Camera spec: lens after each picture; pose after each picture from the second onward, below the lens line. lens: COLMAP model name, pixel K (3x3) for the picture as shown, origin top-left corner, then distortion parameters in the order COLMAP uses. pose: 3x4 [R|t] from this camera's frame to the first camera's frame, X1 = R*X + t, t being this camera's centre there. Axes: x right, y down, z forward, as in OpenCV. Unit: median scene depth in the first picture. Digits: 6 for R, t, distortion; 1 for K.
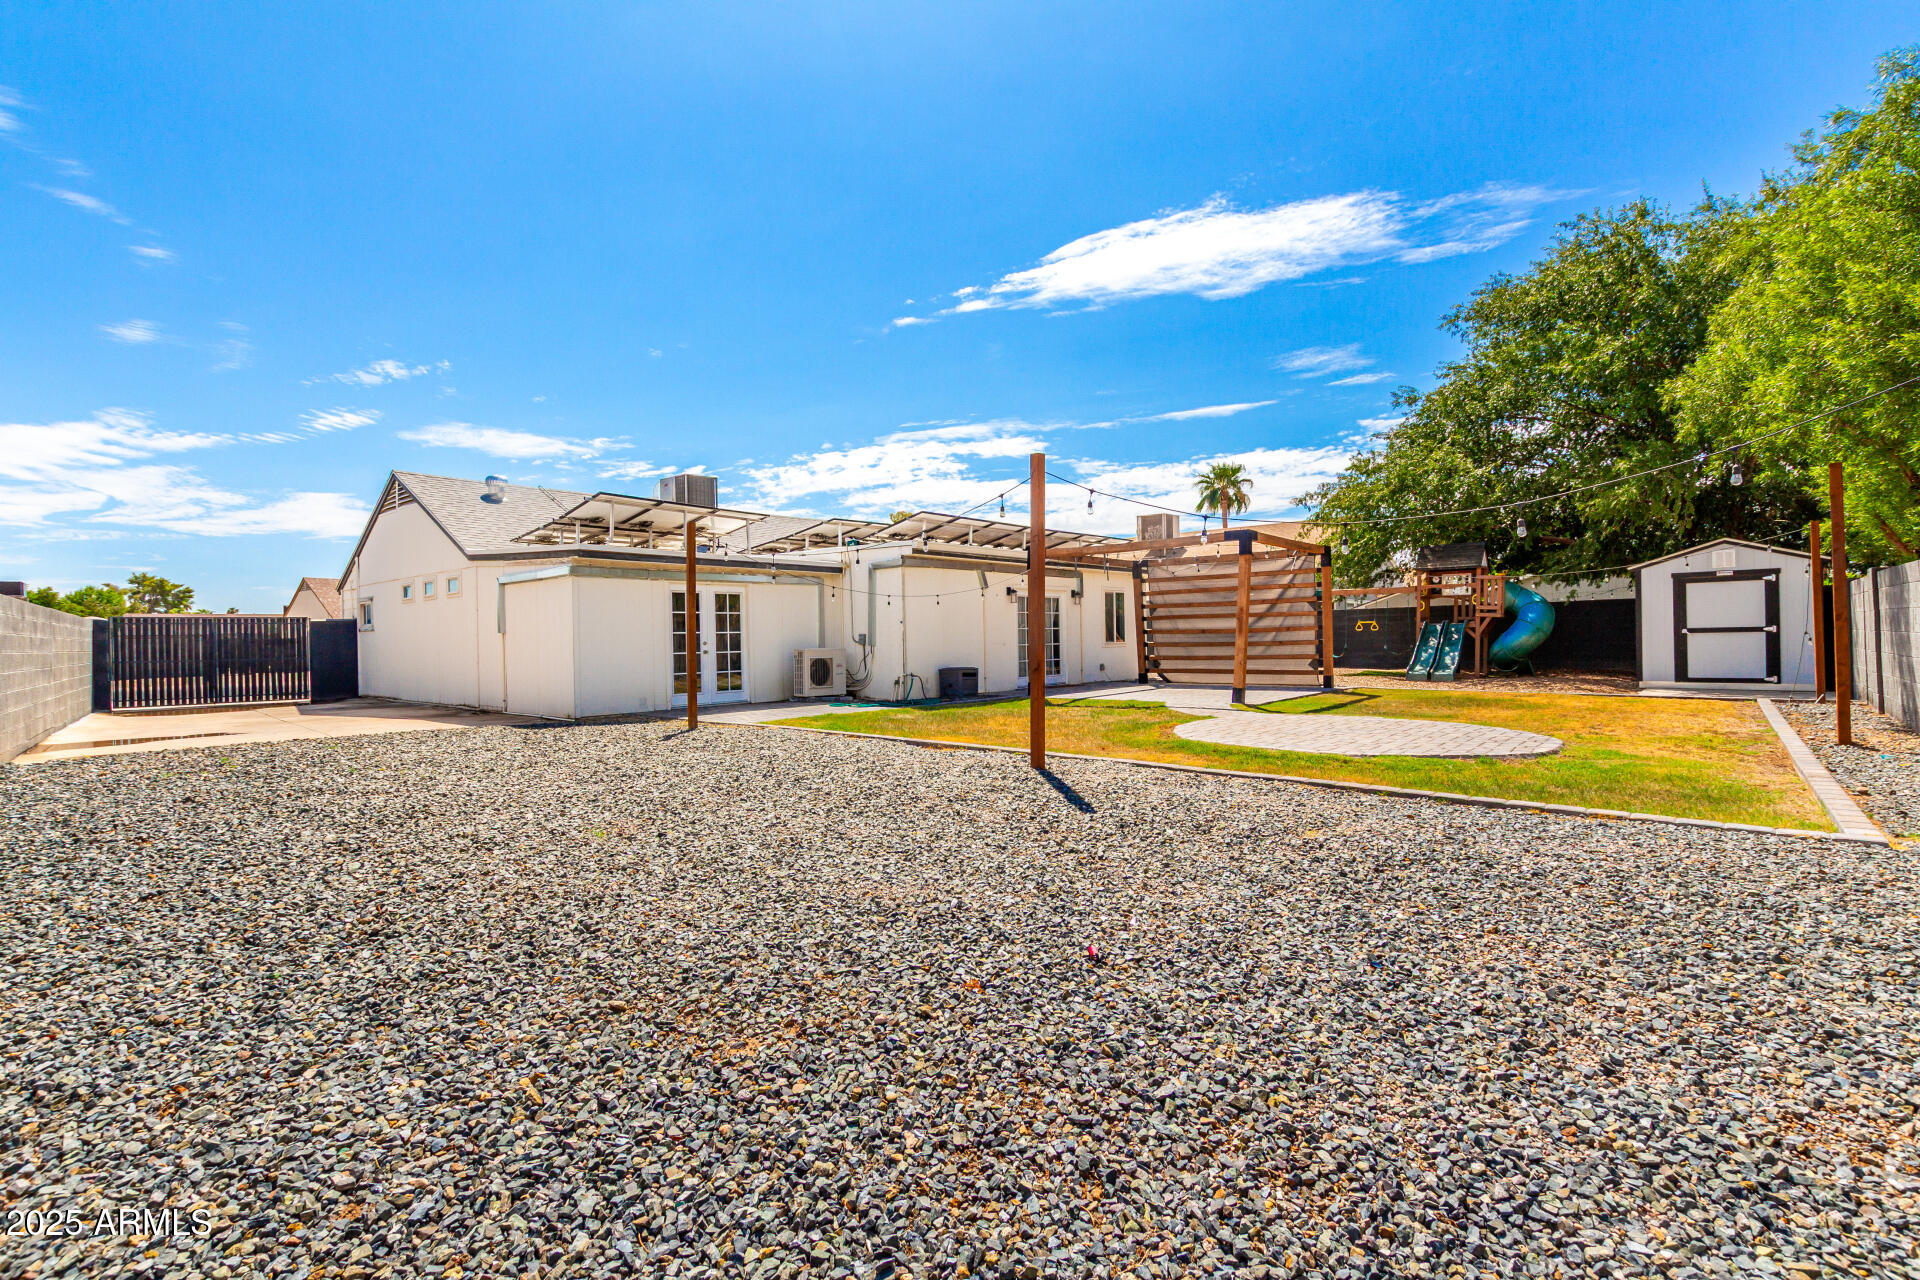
lens RADIAL K [[884.7, 0, 965.5], [0, 884.7, 634.4], [0, 0, 1]] dist [-0.001431, -0.000222]
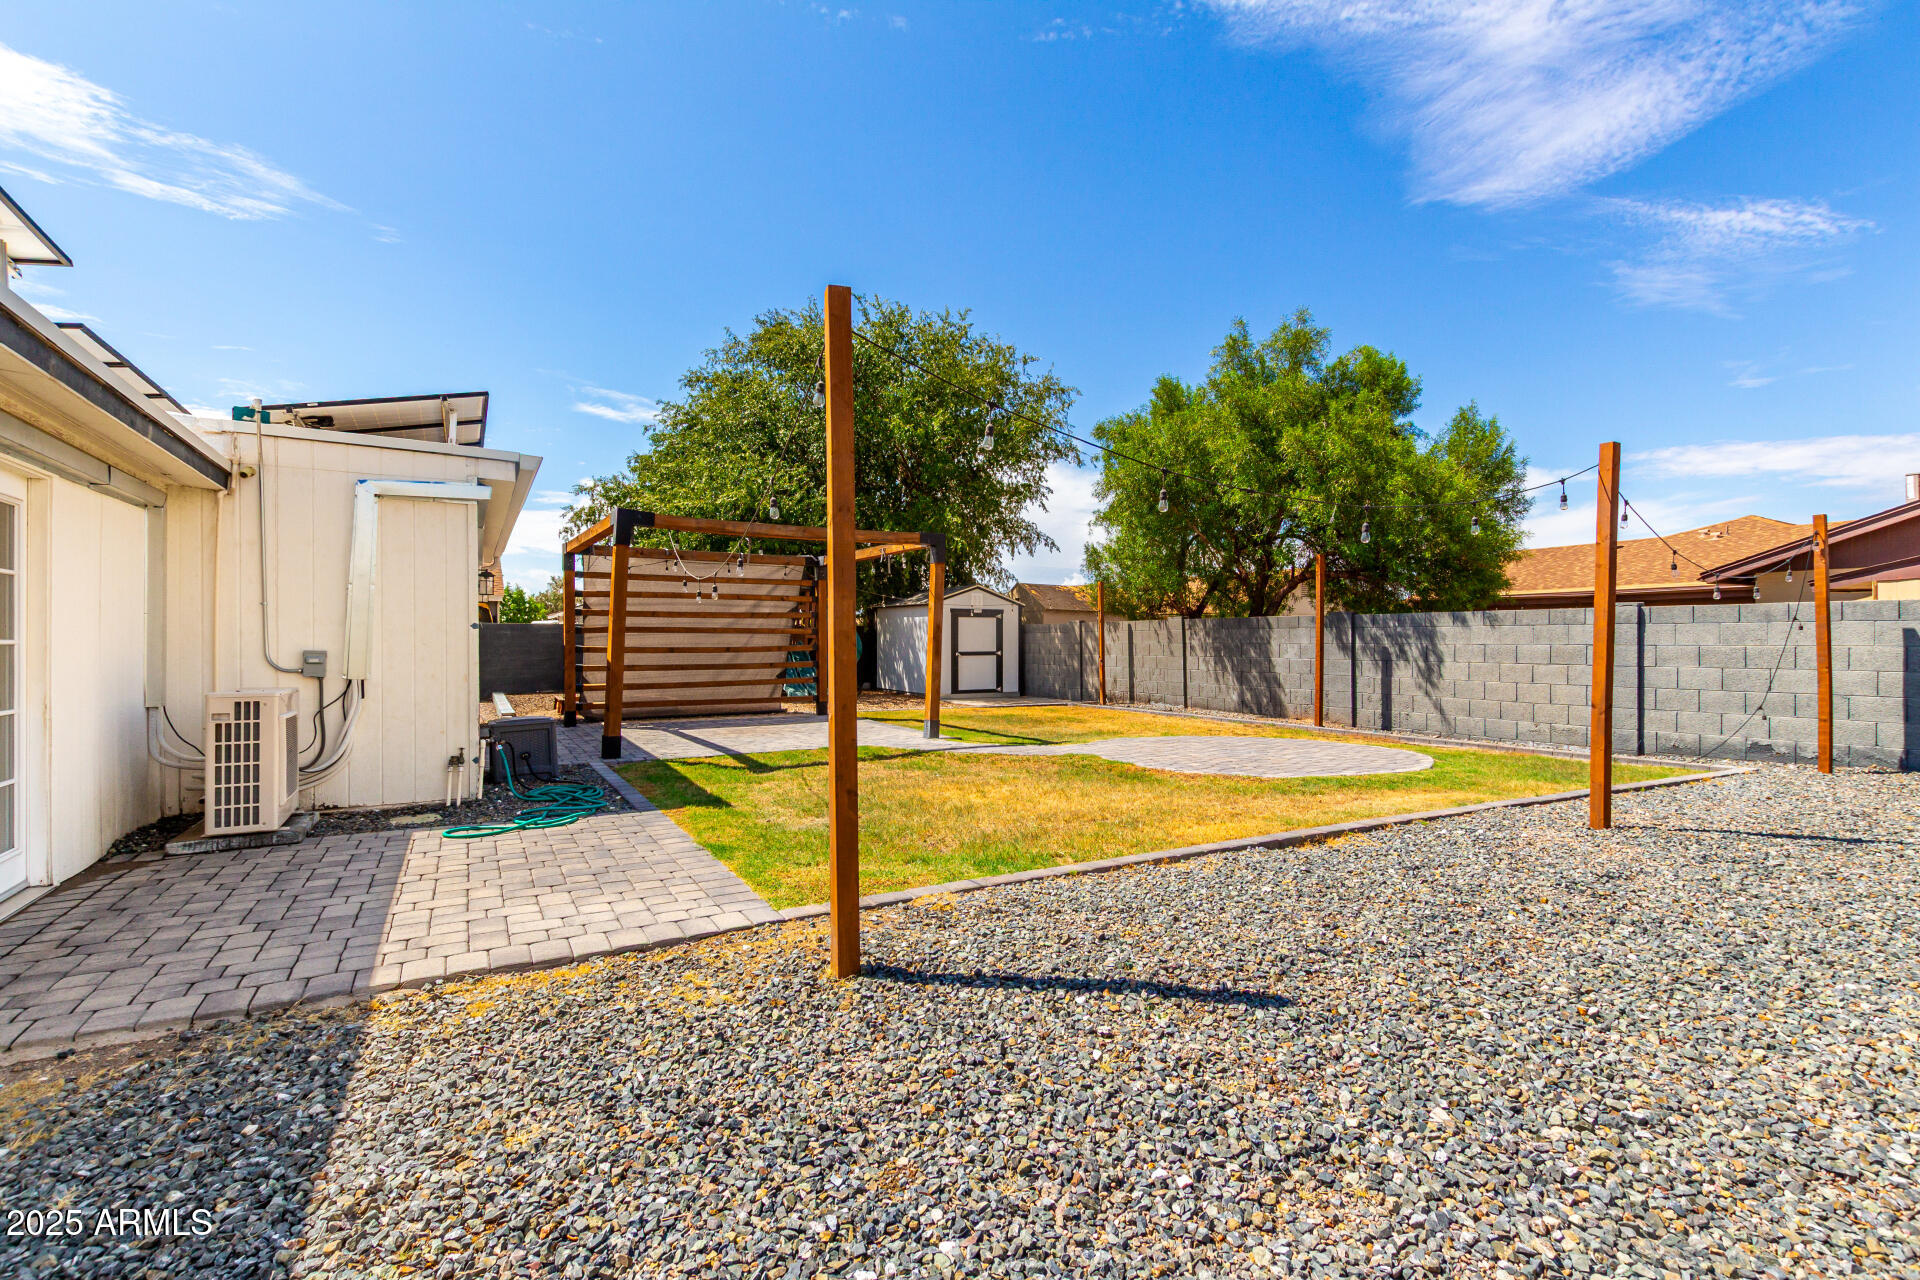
lens RADIAL K [[884.7, 0, 967.9], [0, 884.7, 643.4], [0, 0, 1]] dist [-0.001431, -0.000222]
pose [[0.301686, 0.016089, 0.953271, -0.410609], [-0.004179, 0.999870, -0.015553, 0.000954], [-0.953398, 0.000708, 0.301714, 0.594535]]
